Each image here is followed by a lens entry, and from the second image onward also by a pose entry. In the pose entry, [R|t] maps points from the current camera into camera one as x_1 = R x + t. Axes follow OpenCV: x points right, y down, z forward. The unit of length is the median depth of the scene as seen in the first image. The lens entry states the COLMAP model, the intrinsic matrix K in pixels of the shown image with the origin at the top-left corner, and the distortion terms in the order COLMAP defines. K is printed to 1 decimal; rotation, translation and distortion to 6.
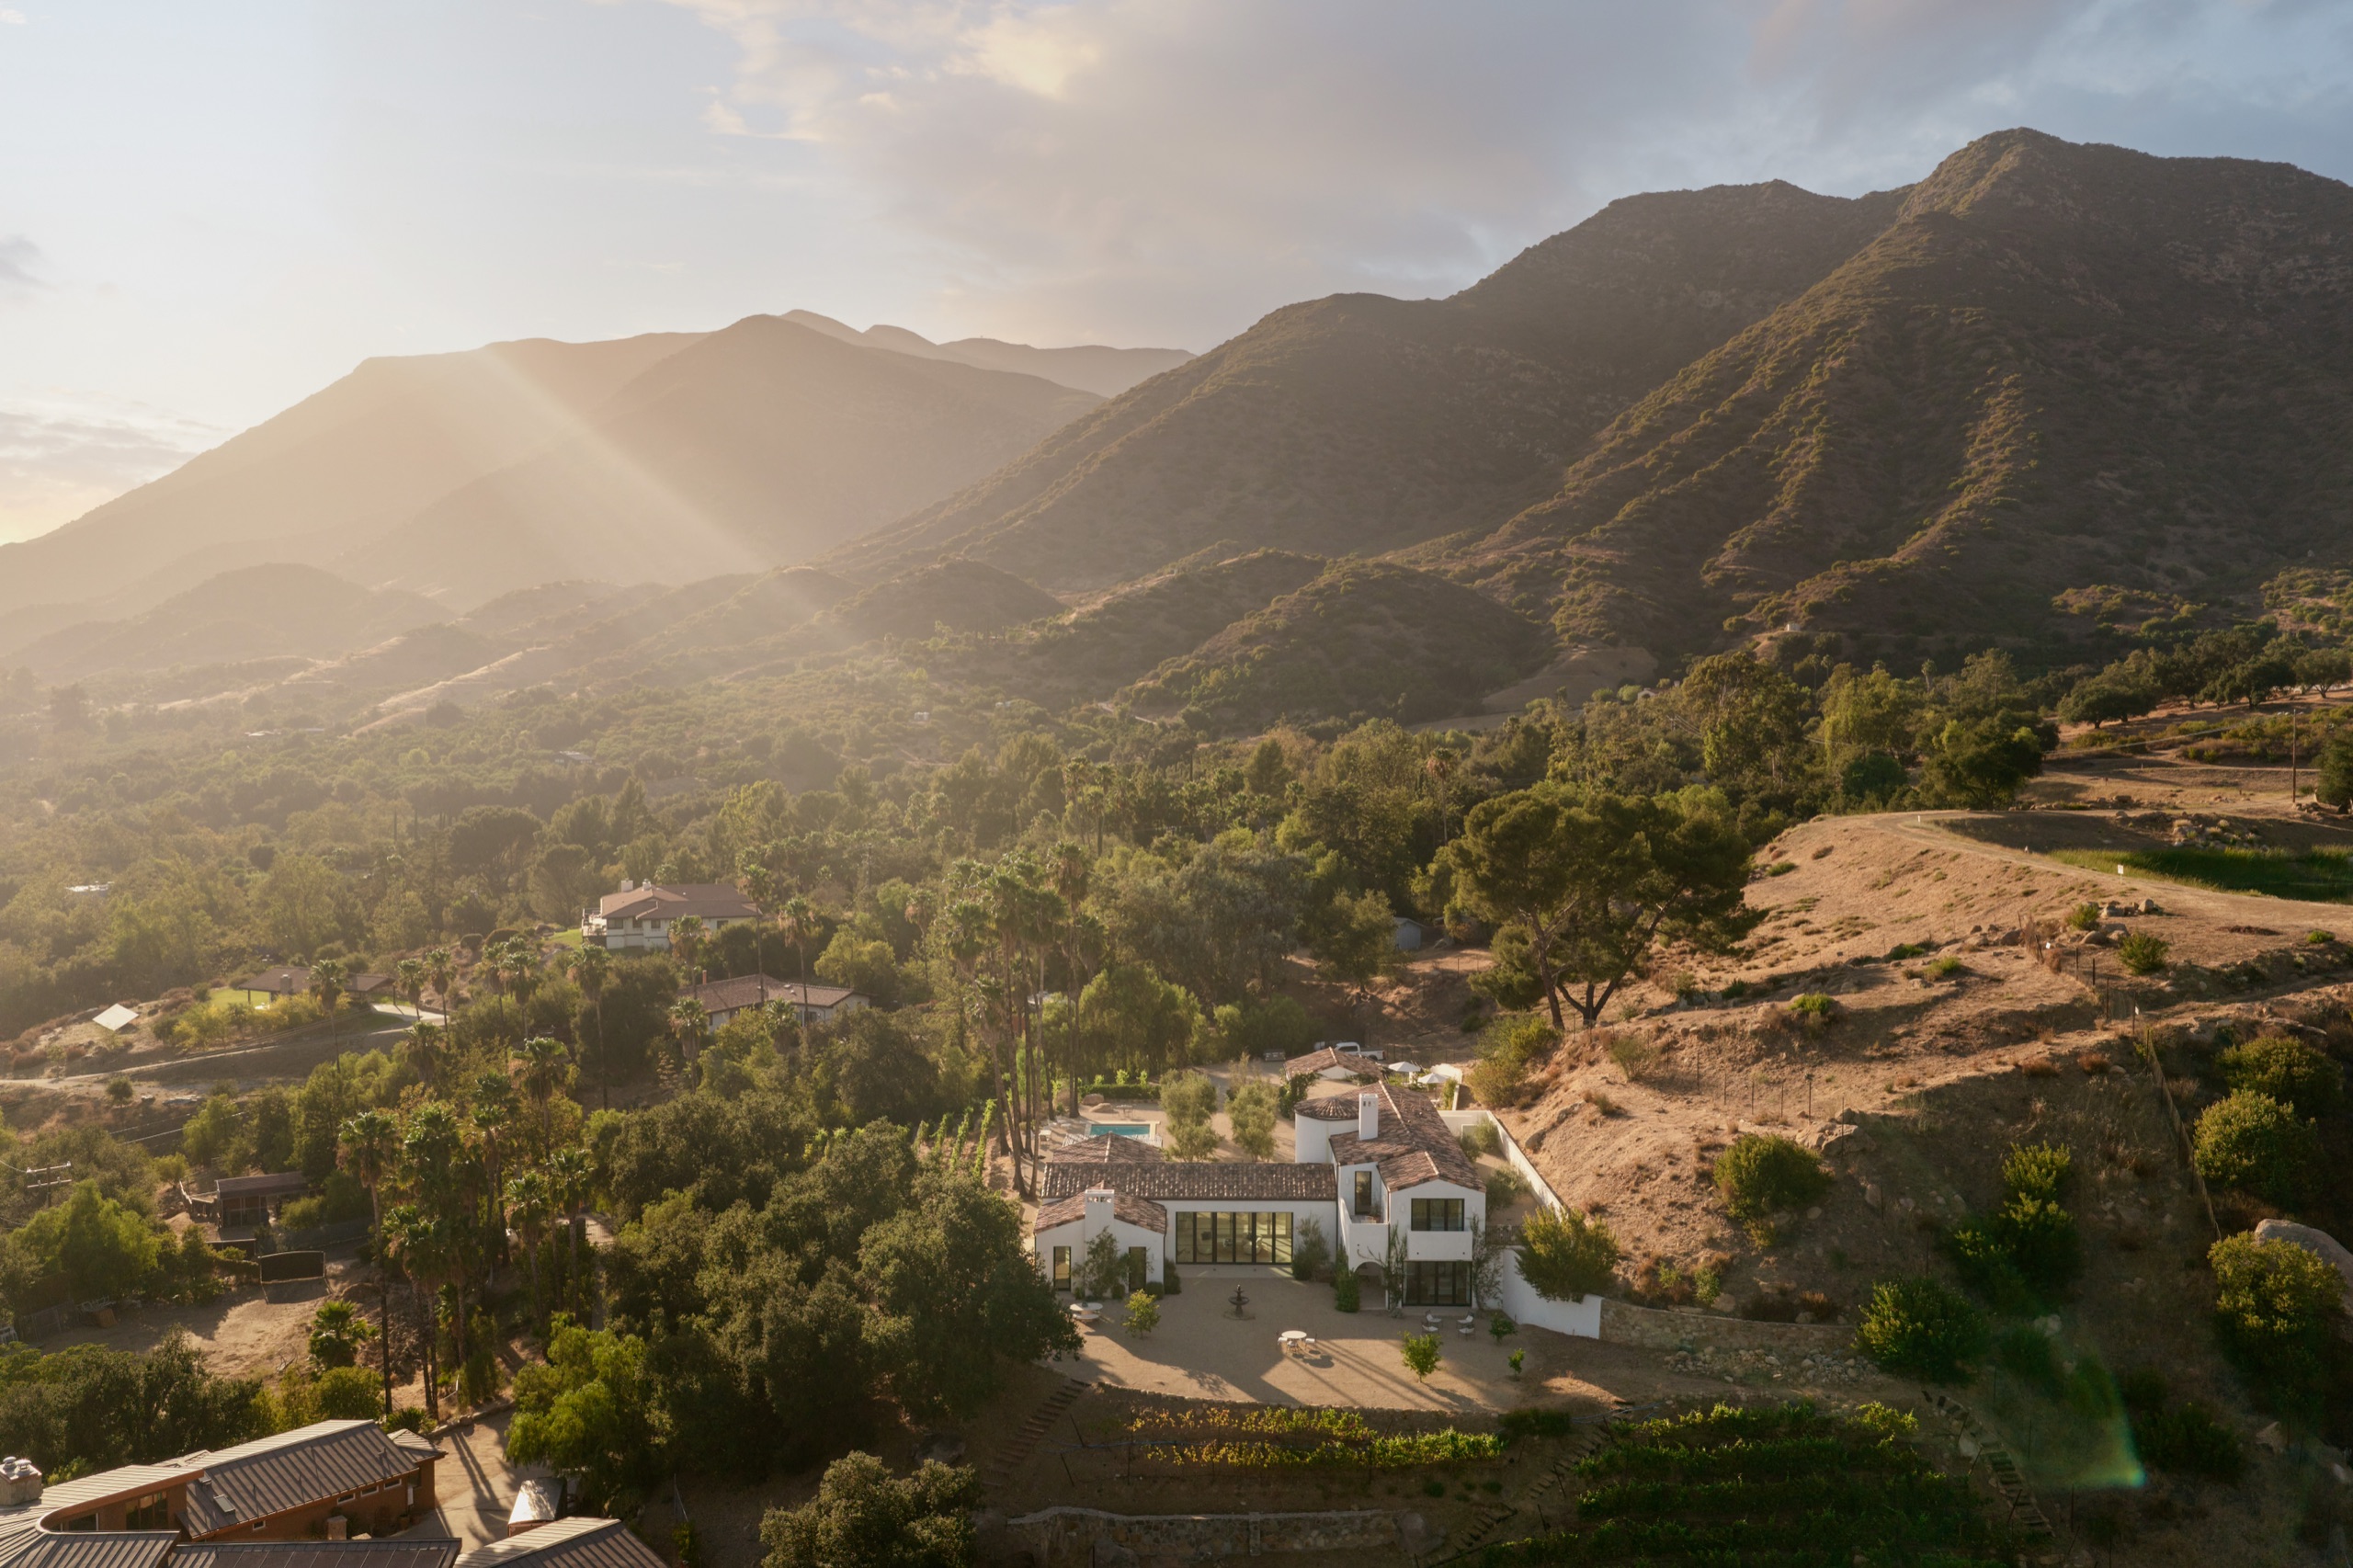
lens RADIAL K [[1954.2, 0, 1161.7], [0, 1954.2, 805.8], [0, 0, 1]] dist [0.011916, -0.014865]
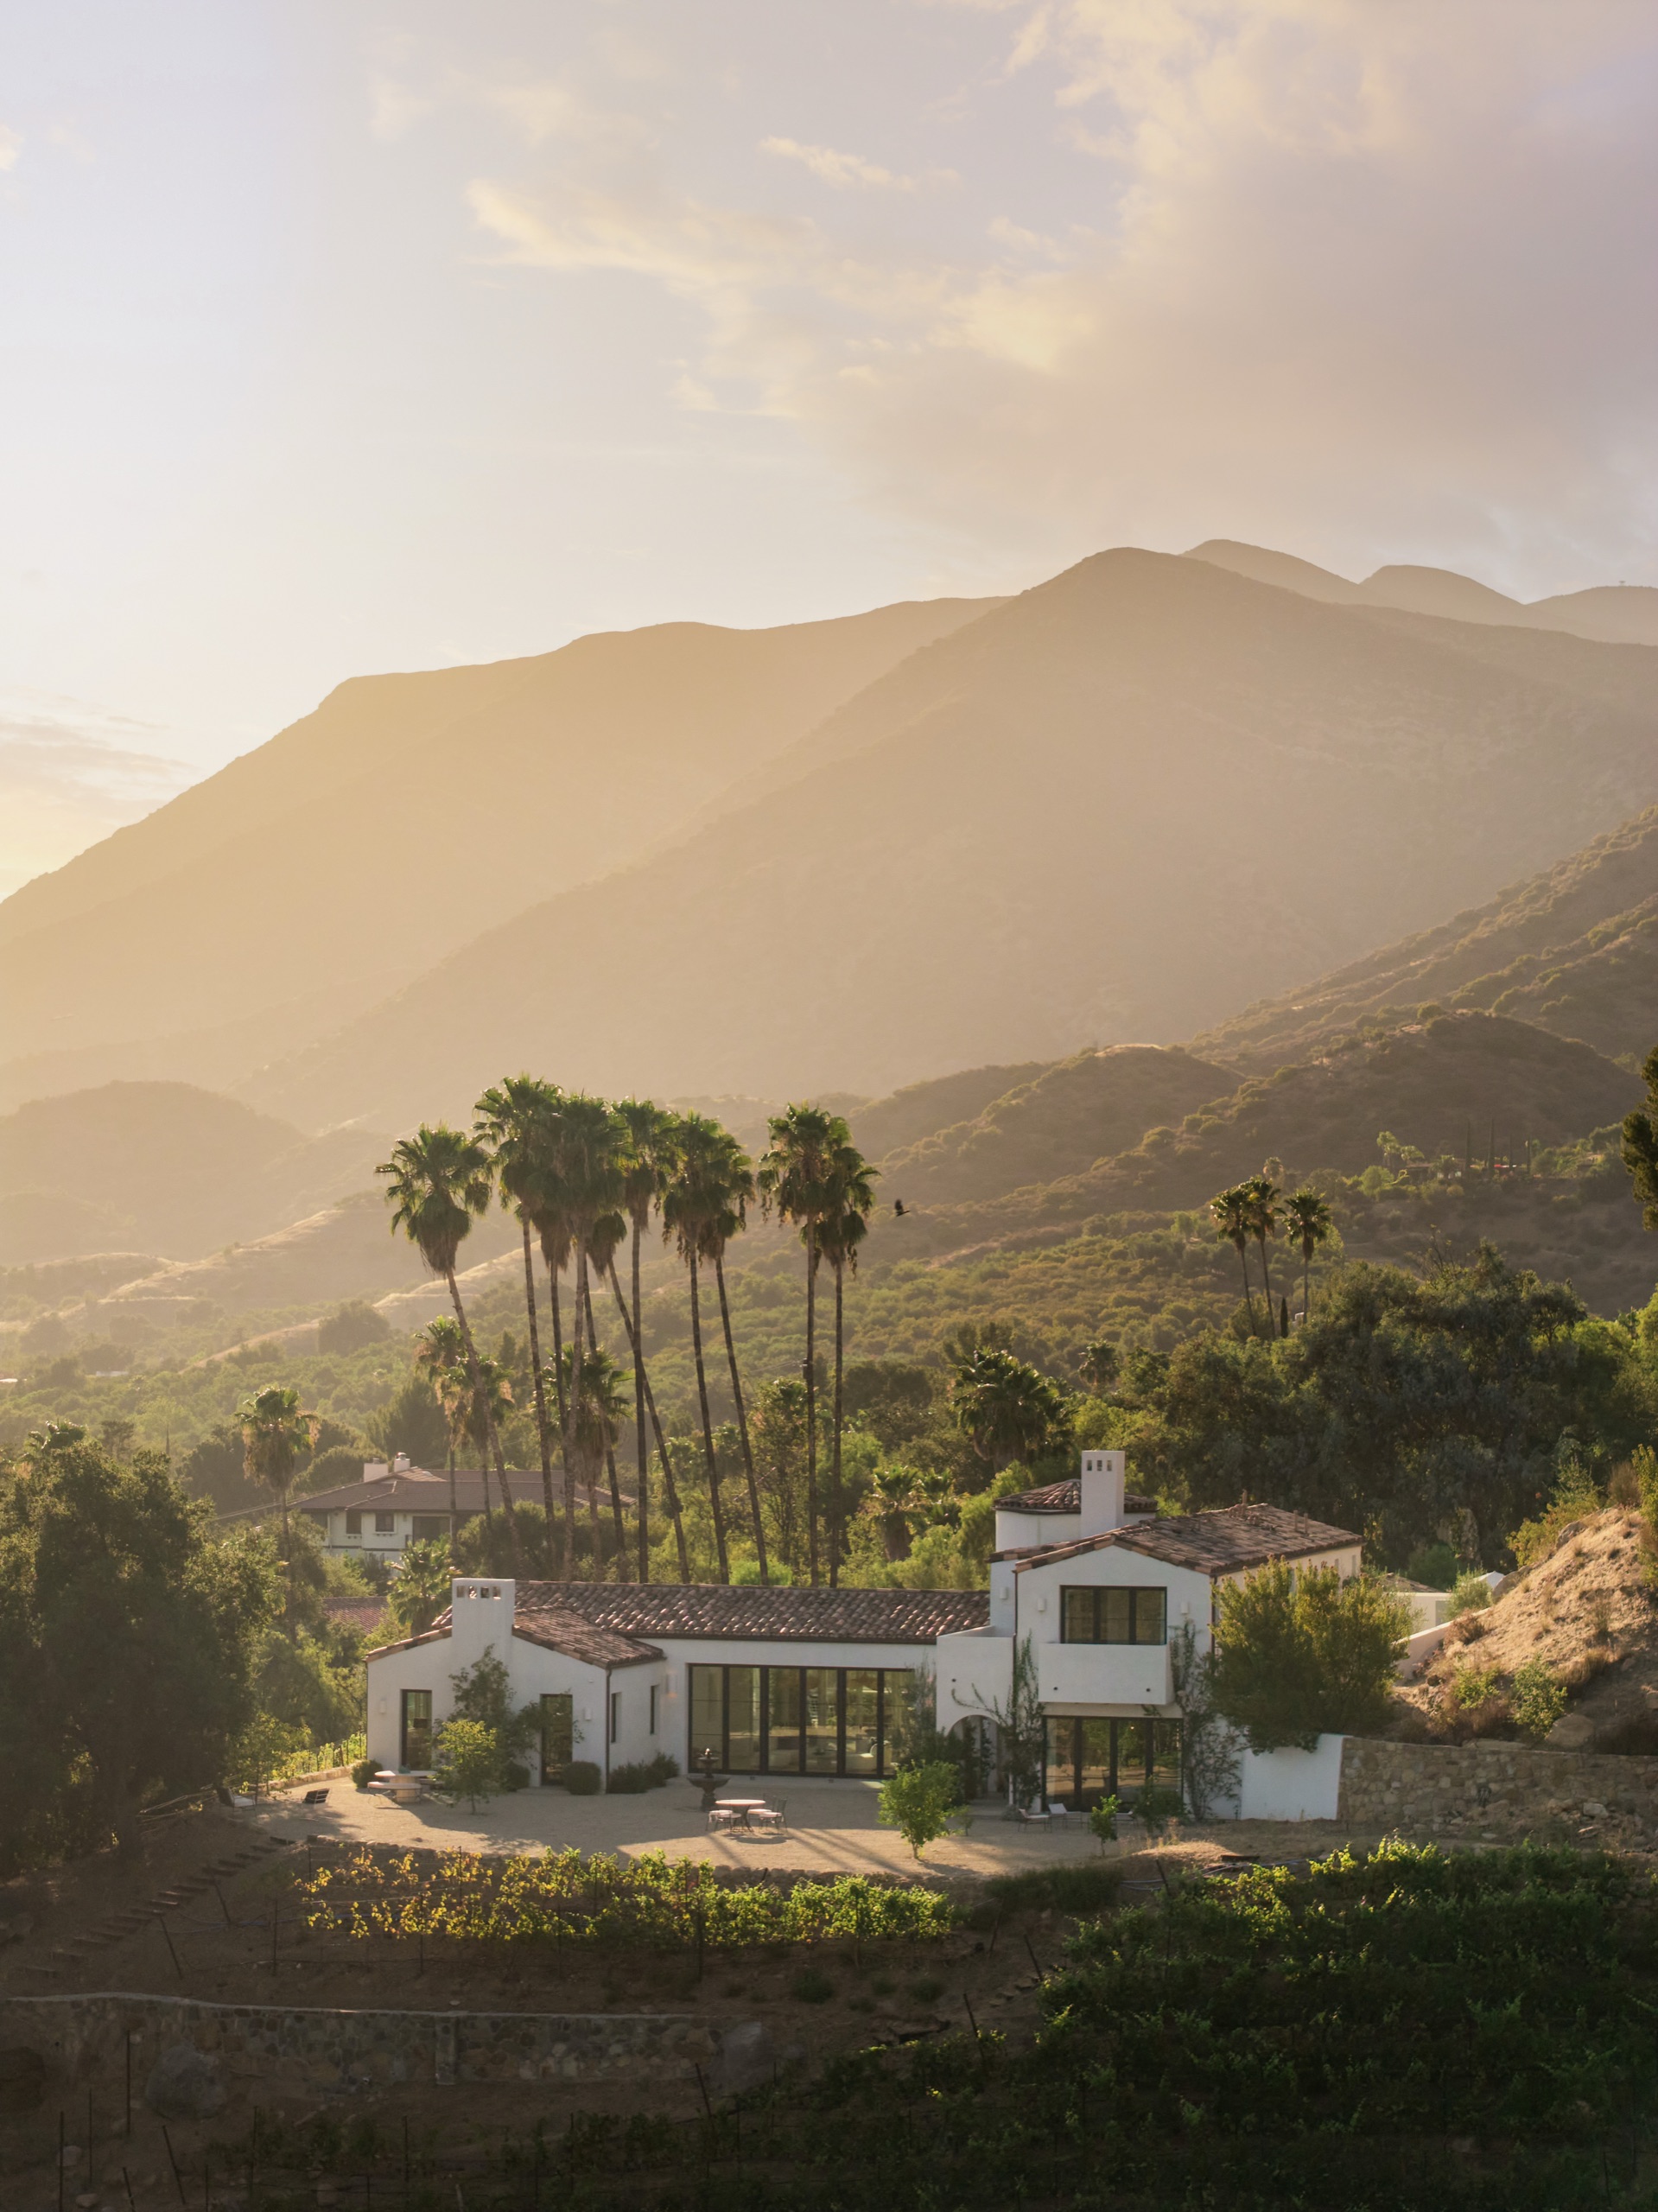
lens RADIAL K [[4409.4, 0, 825.6], [0, 4409.4, 1151.9], [0, 0, 1]] dist [-0.251435, 1.396913]
pose [[0.962283, -0.011381, -0.271811, 0.243481], [-0.018434, 0.994100, -0.106886, 0.139301], [0.271424, 0.107865, 0.956396, -0.048004]]
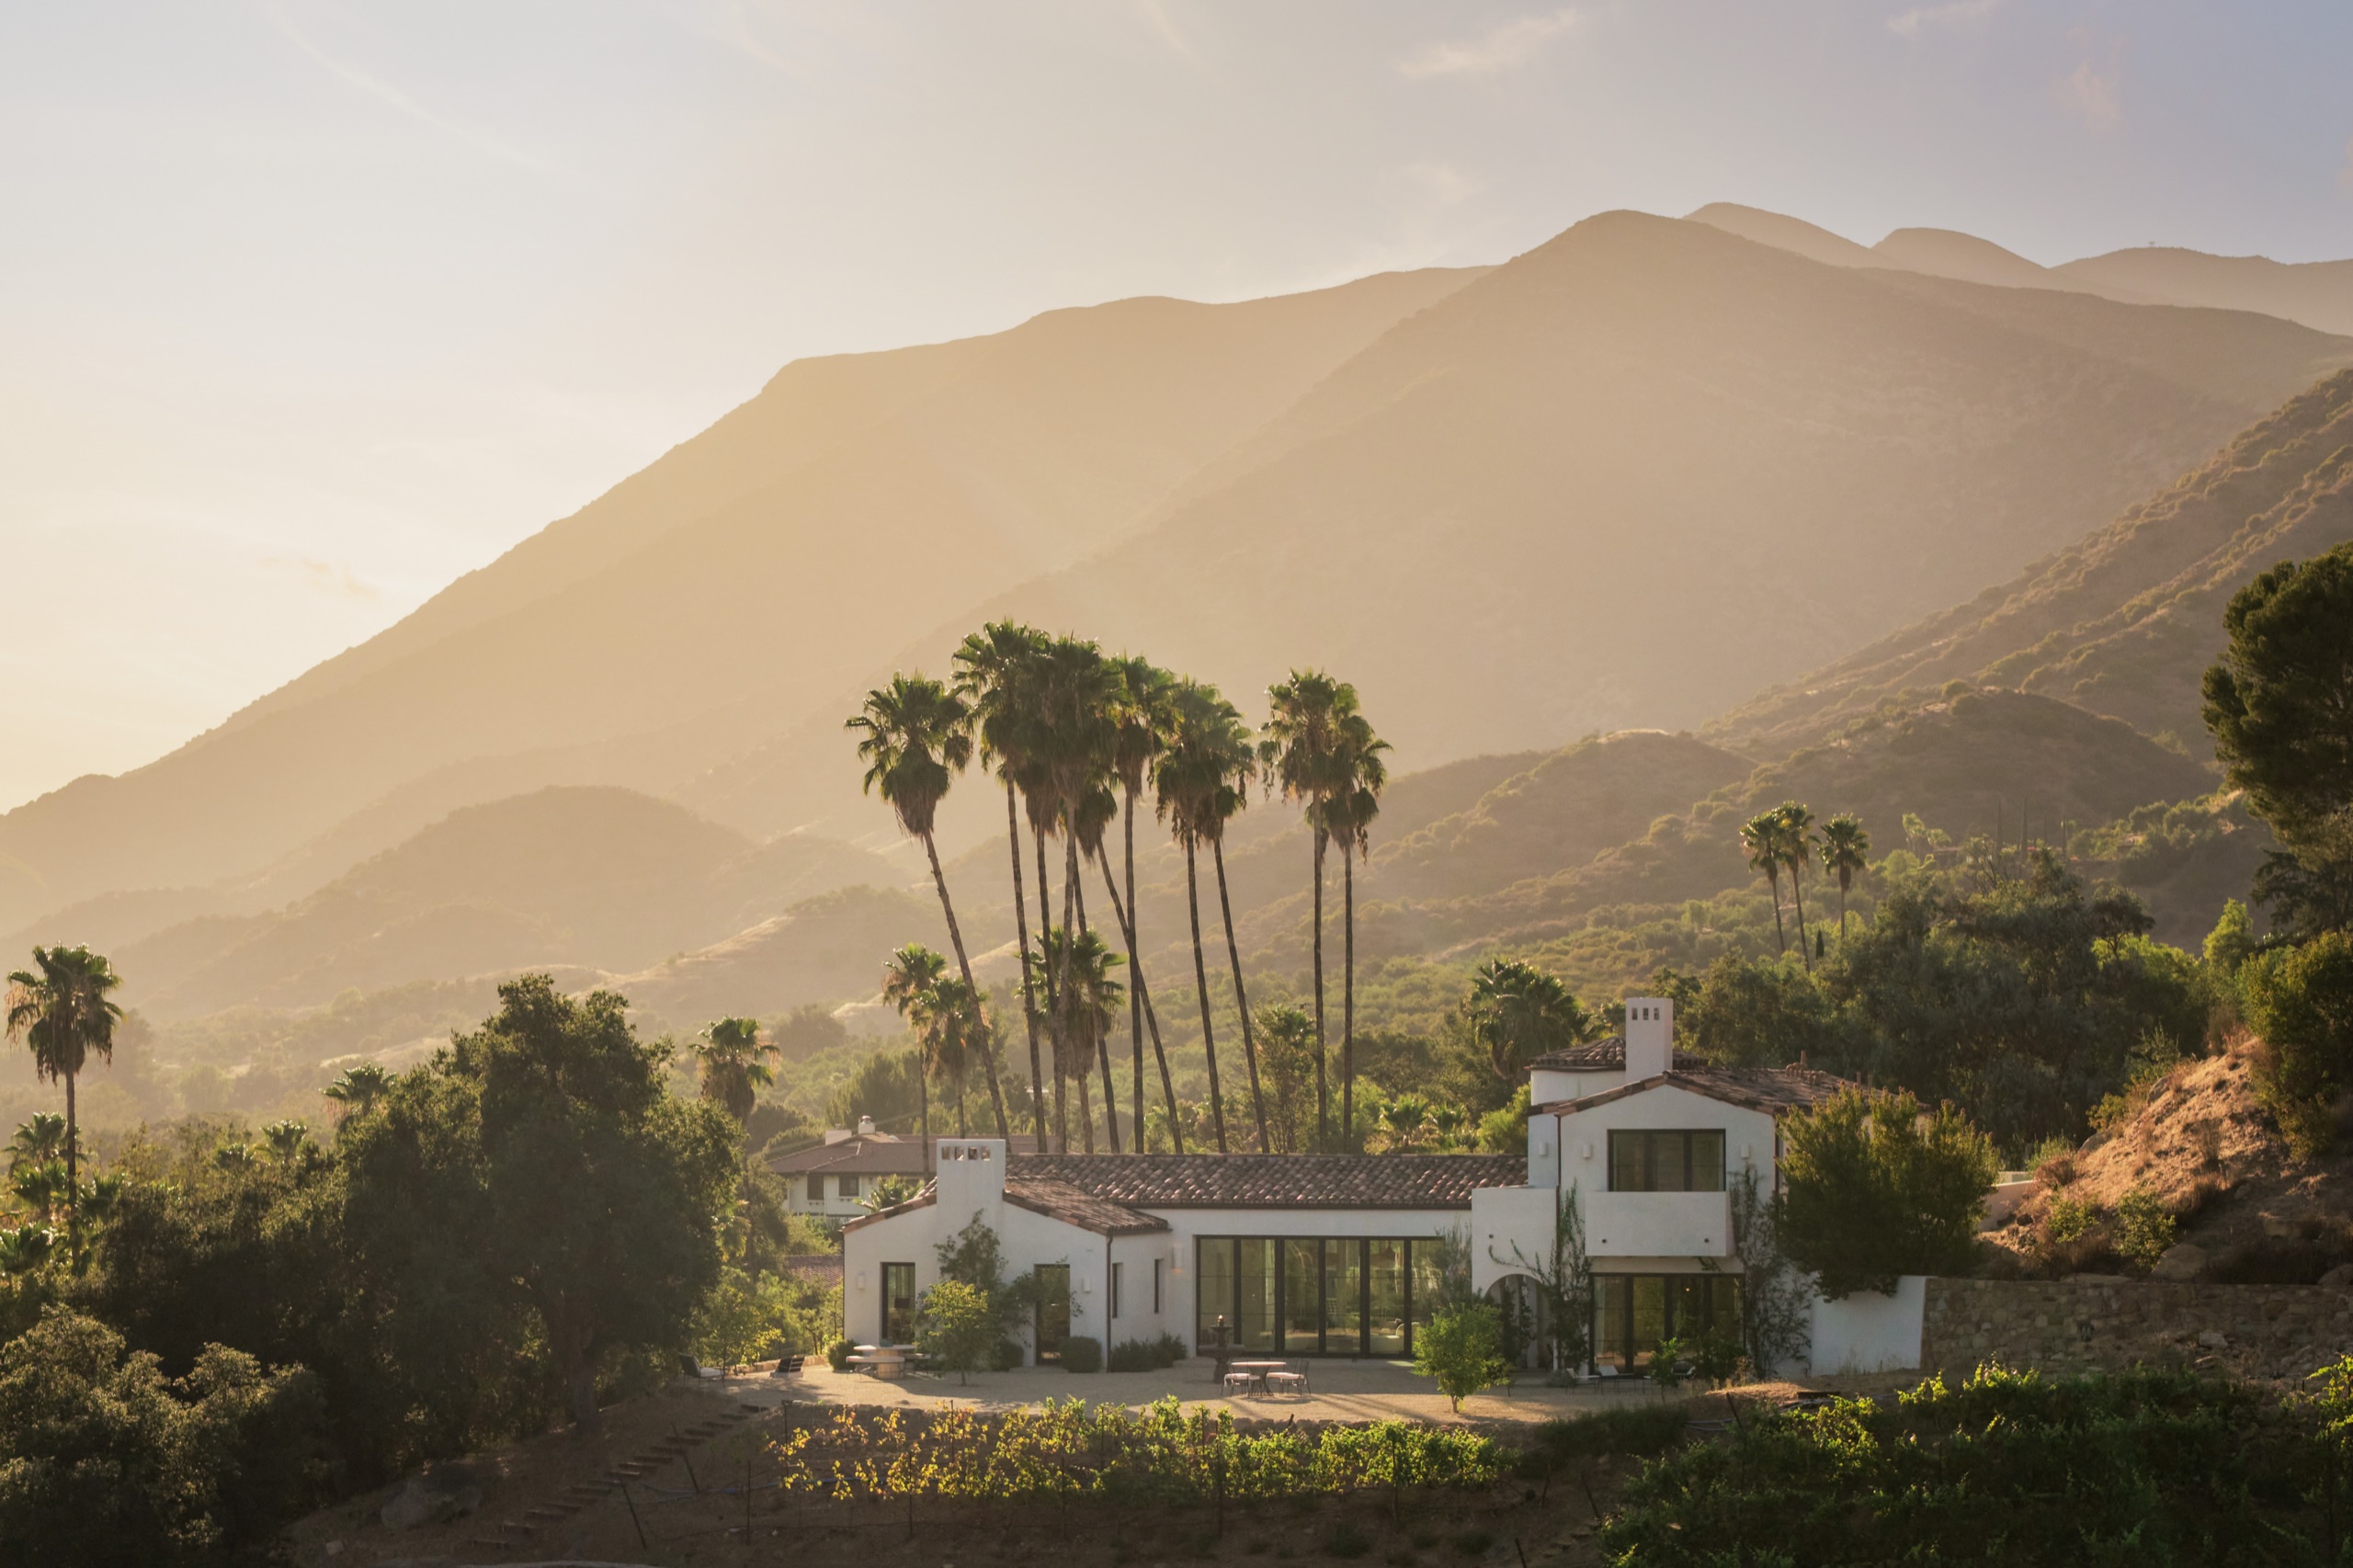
lens RADIAL K [[4704.6, 0, 1176.5], [0, 4704.6, 784.0], [0, 0, 1]] dist [-0.282416, 1.634312]
pose [[0.954257, -0.024934, -0.297946, 0.231691], [-0.012541, 0.992302, -0.123207, 0.167896], [0.298725, 0.121307, 0.946598, -0.026265]]
